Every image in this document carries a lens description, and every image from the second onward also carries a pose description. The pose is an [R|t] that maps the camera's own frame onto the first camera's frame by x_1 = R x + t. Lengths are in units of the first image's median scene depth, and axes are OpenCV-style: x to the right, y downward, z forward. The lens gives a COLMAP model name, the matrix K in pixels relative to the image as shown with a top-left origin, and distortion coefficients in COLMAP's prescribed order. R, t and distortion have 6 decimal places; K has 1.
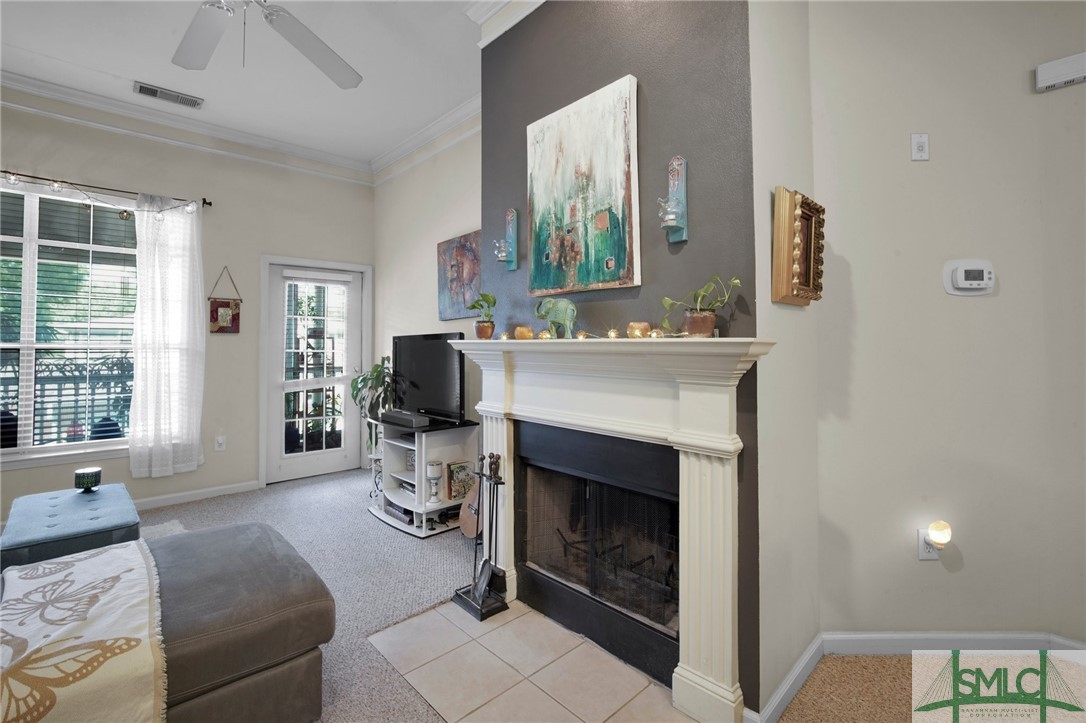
lens RADIAL K [[483.6, 0, 544.3], [0, 483.6, 332.2], [0, 0, 1]] dist [-0.000541, 0.000014]
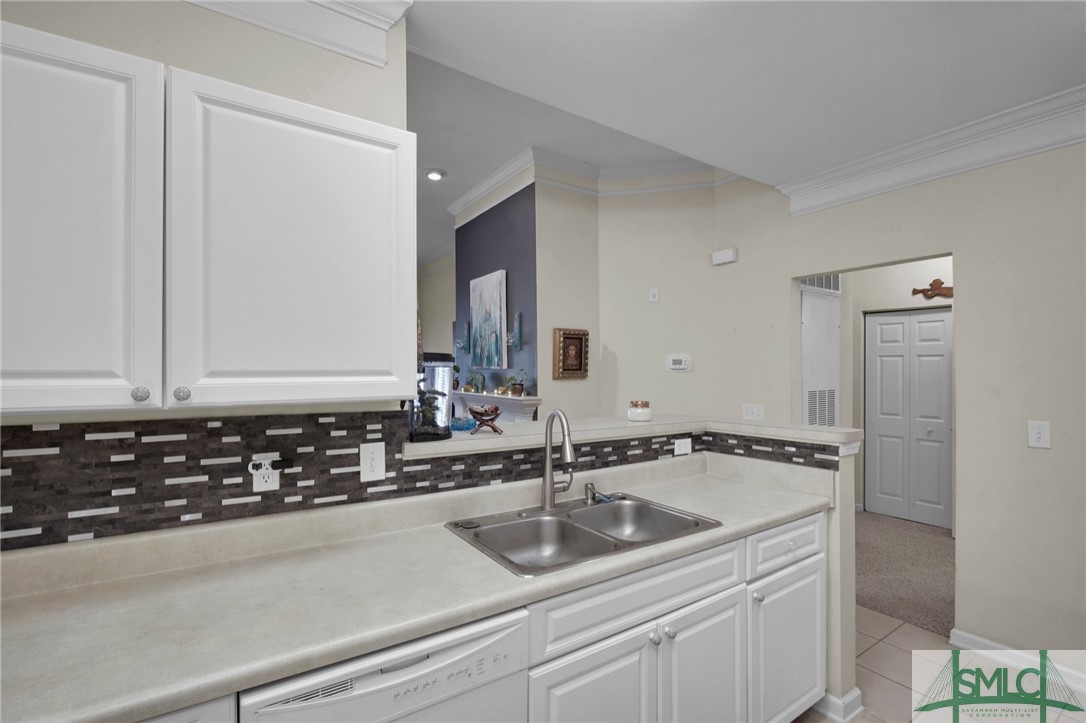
lens RADIAL K [[485.6, 0, 543.2], [0, 485.6, 370.9], [0, 0, 1]] dist [-0.003029, -0.000022]
pose [[0.985567, -0.001880, -0.169278, 0.684704], [0.006149, 0.999676, 0.024698, -0.134239], [0.169177, -0.025382, 0.985259, -1.026525]]
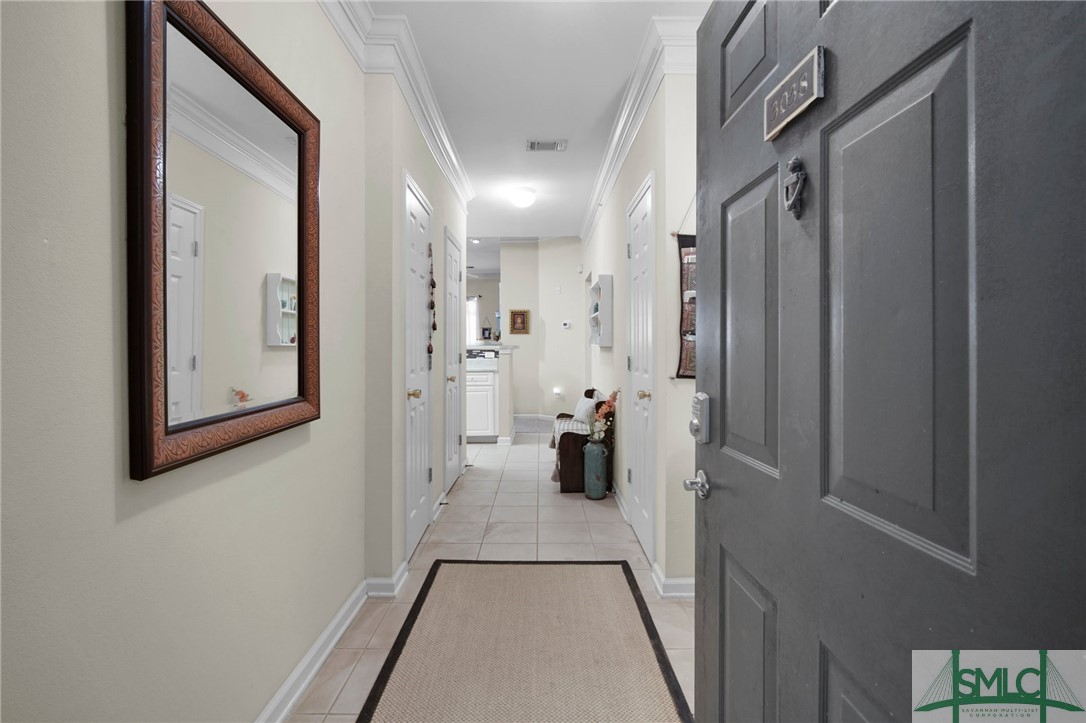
lens RADIAL K [[462.6, 0, 542.1], [0, 462.6, 345.7], [0, 0, 1]] dist [0.000057, 0.000057]
pose [[0.734207, 0.003752, -0.678915, 3.224415], [0.014180, 0.999682, 0.020859, -0.030433], [0.678778, -0.024942, 0.733920, -1.800454]]
